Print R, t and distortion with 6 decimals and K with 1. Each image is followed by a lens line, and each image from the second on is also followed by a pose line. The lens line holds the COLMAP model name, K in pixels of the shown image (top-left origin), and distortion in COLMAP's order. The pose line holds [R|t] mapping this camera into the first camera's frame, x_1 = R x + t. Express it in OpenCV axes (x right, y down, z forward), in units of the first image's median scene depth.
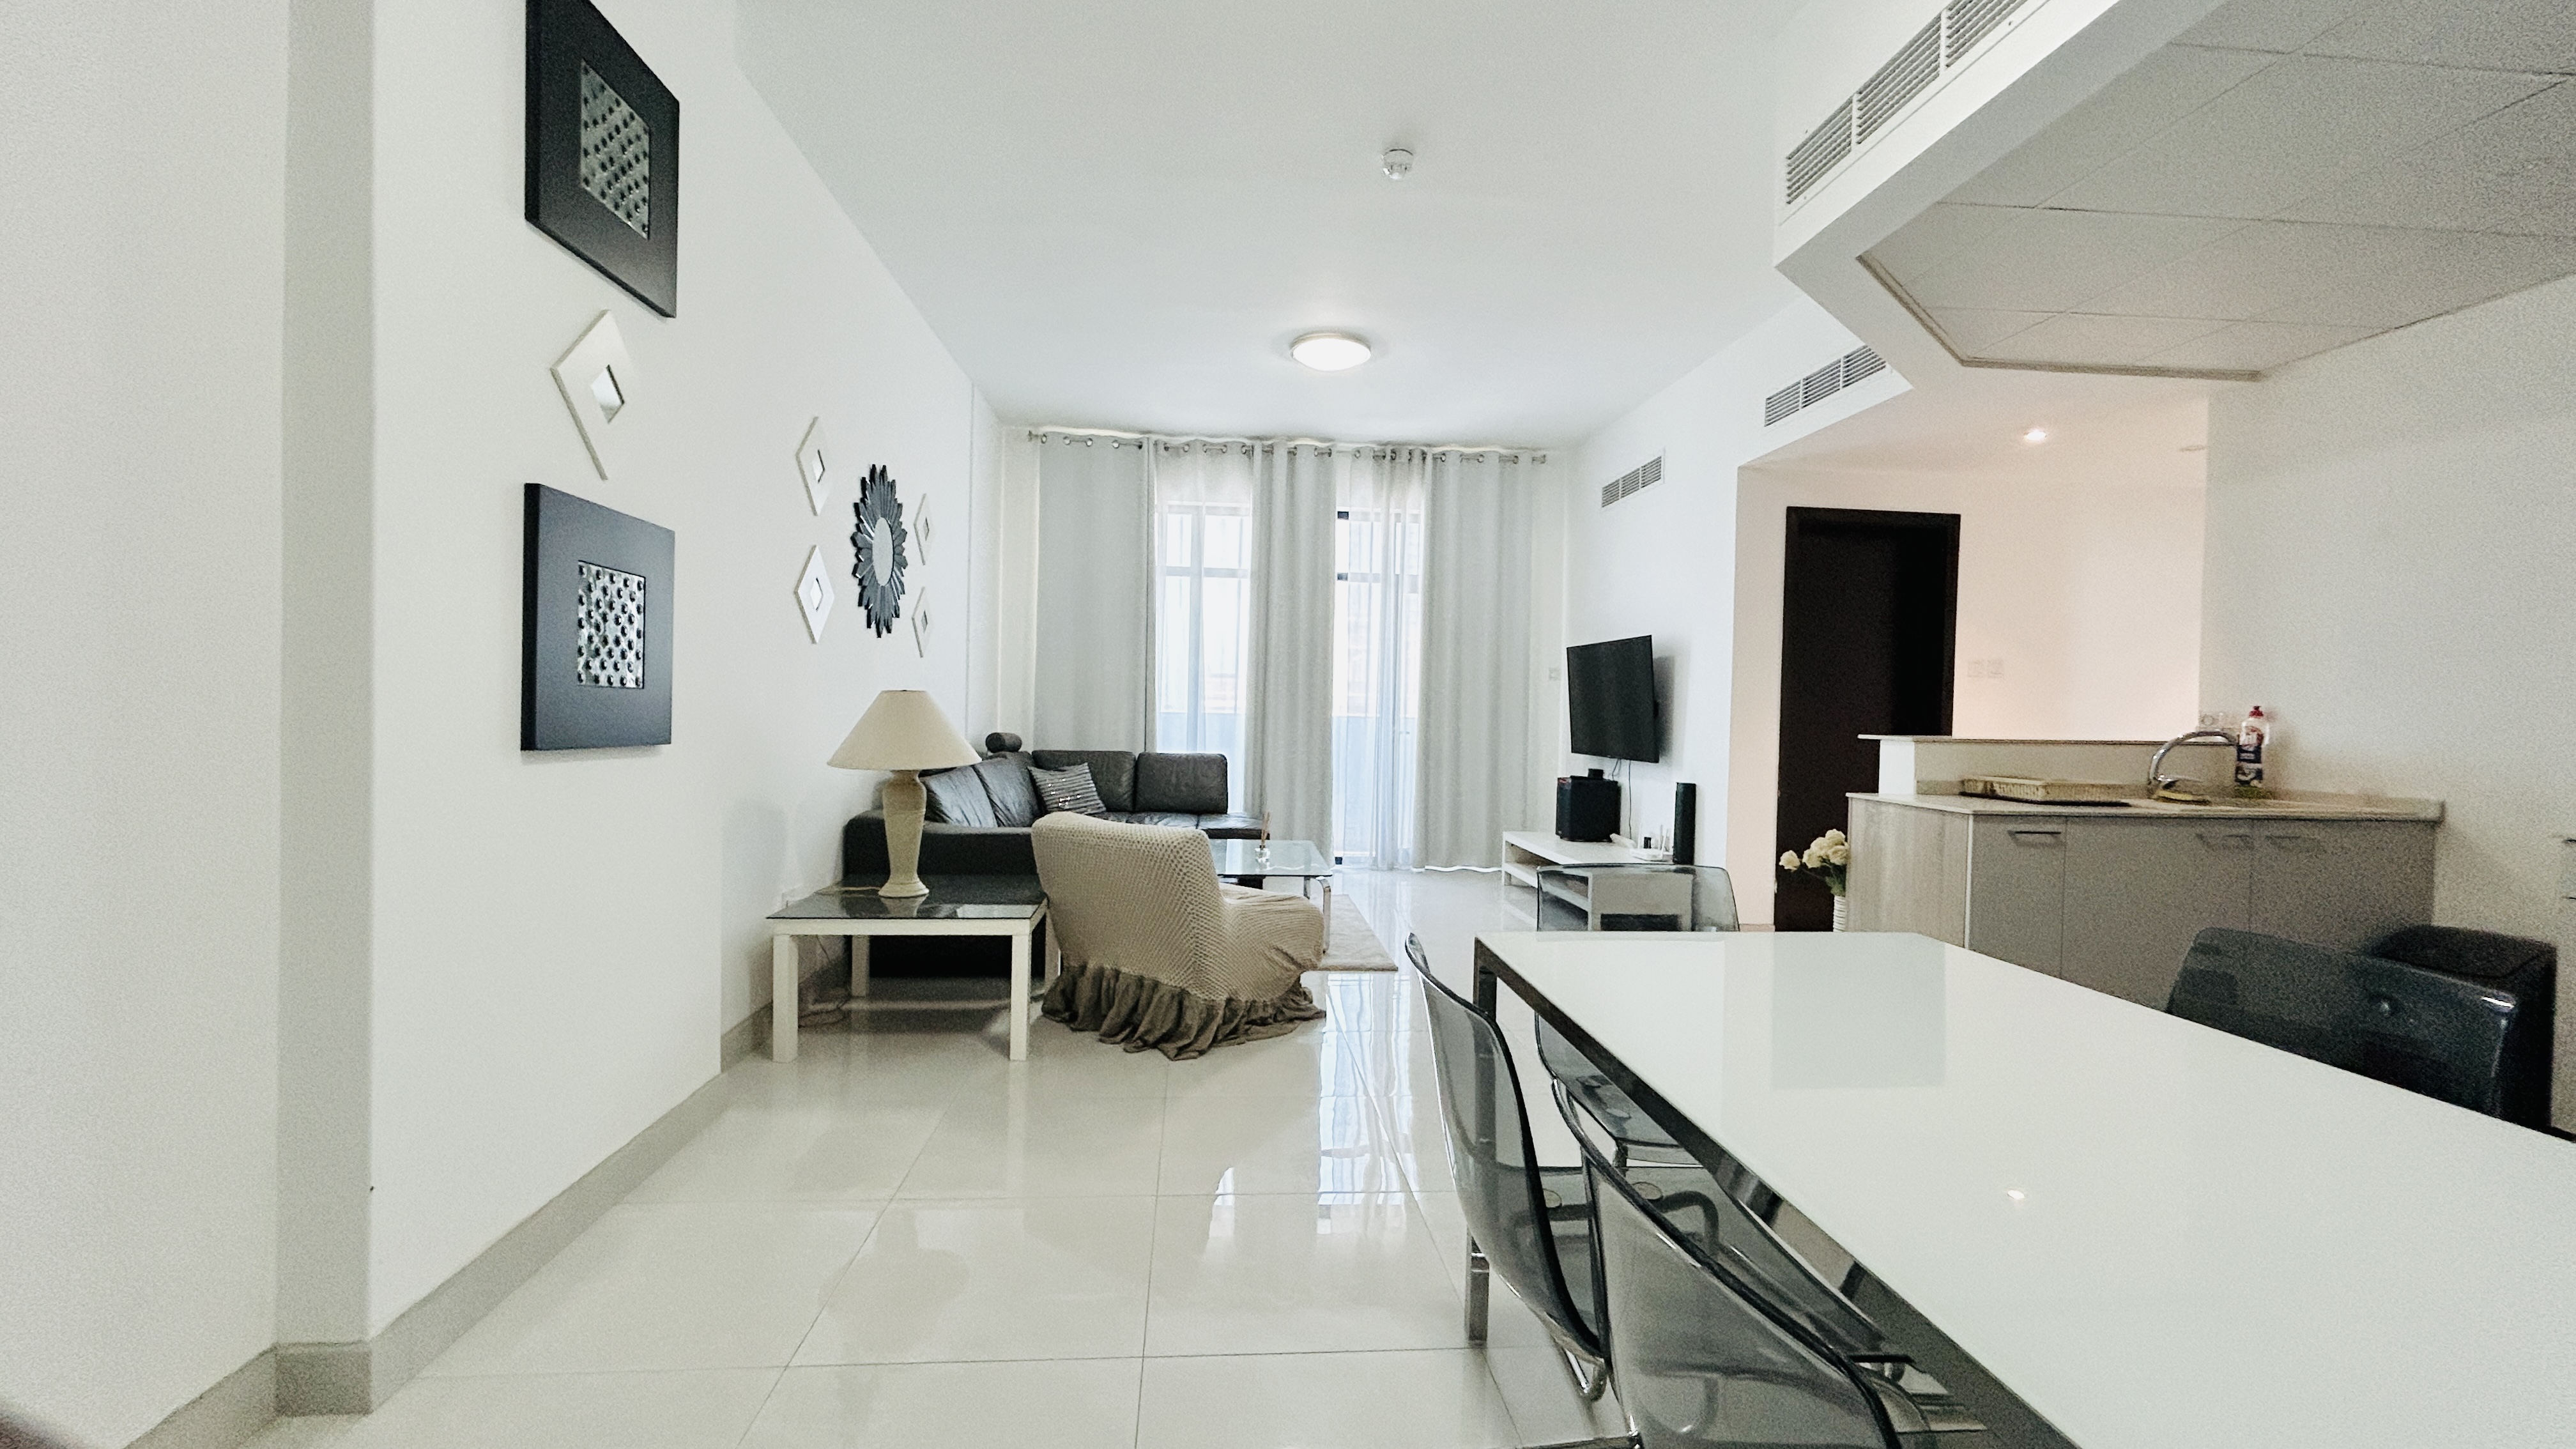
lens RADIAL K [[1037.9, 0, 1284.5], [0, 1037.9, 720.9], [0, 0, 1]] dist [0.001475, 0.000249]
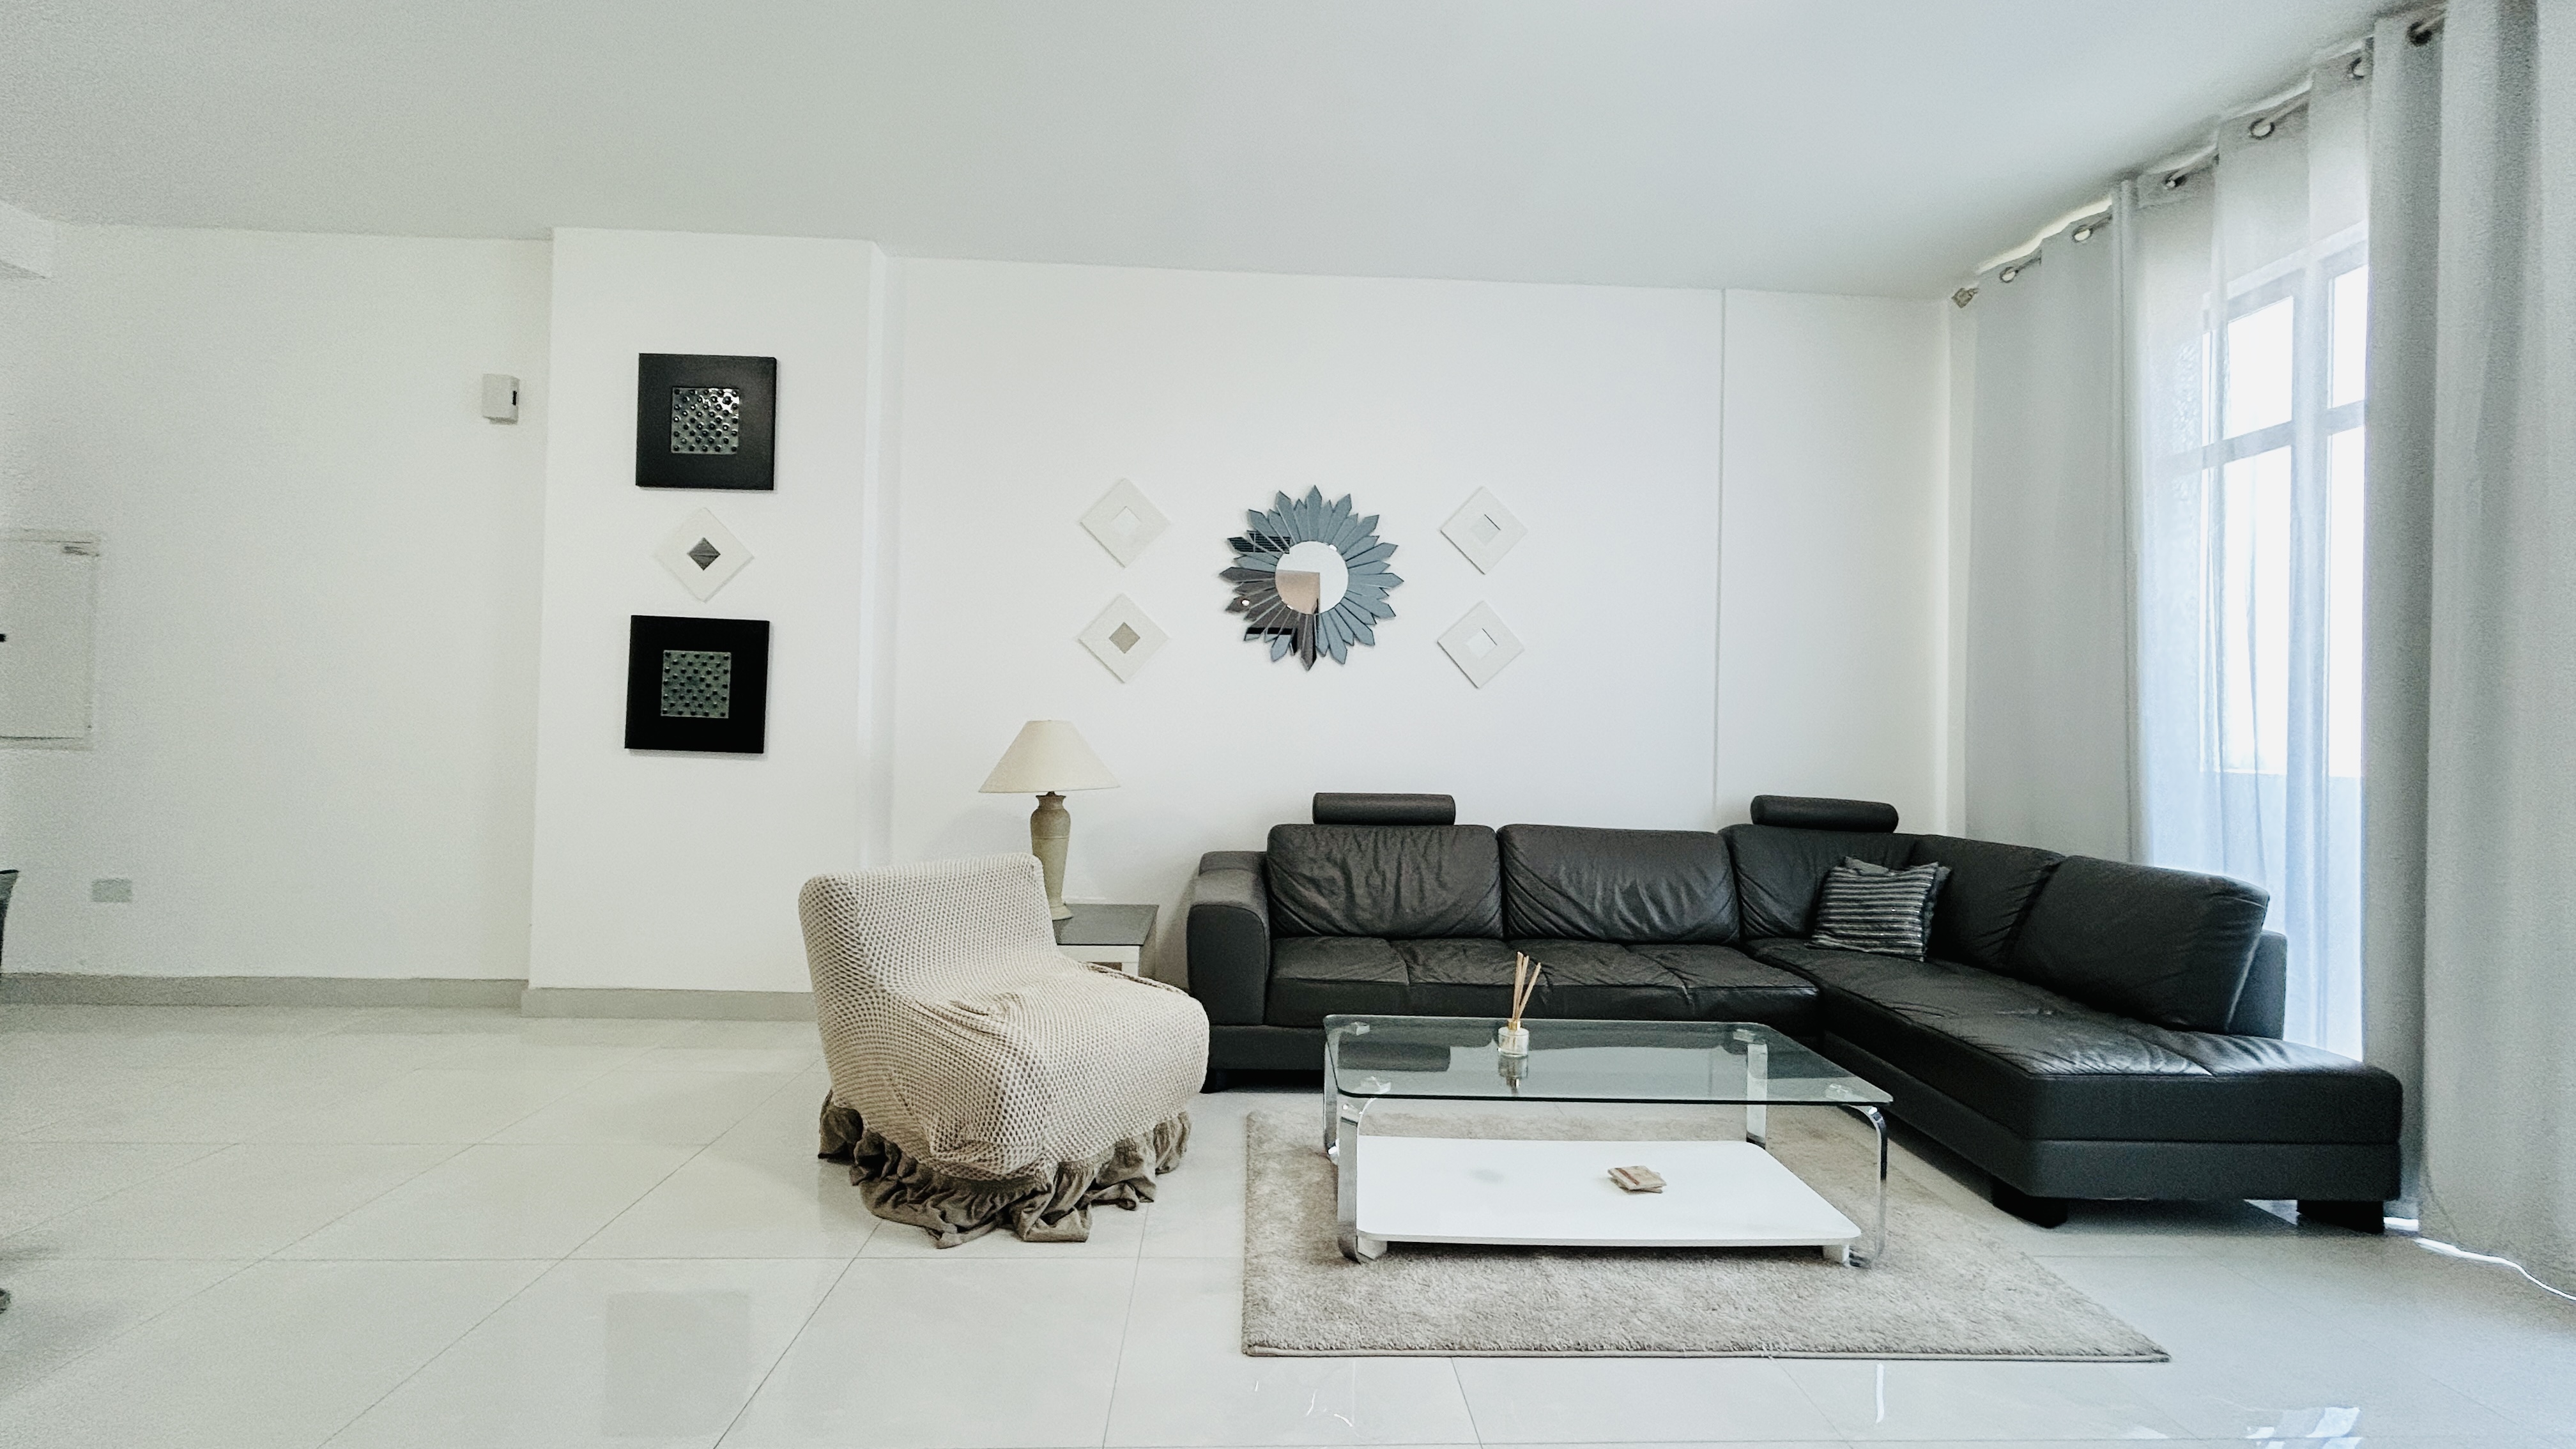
lens RADIAL K [[1037.9, 0, 1284.5], [0, 1037.9, 720.9], [0, 0, 1]] dist [0.001475, 0.000249]
pose [[-0.031240, -0.045886, -0.998458, 0.345255], [-0.040989, 0.998164, -0.044590, 0.004956], [0.998671, 0.039533, -0.033063, 0.655505]]
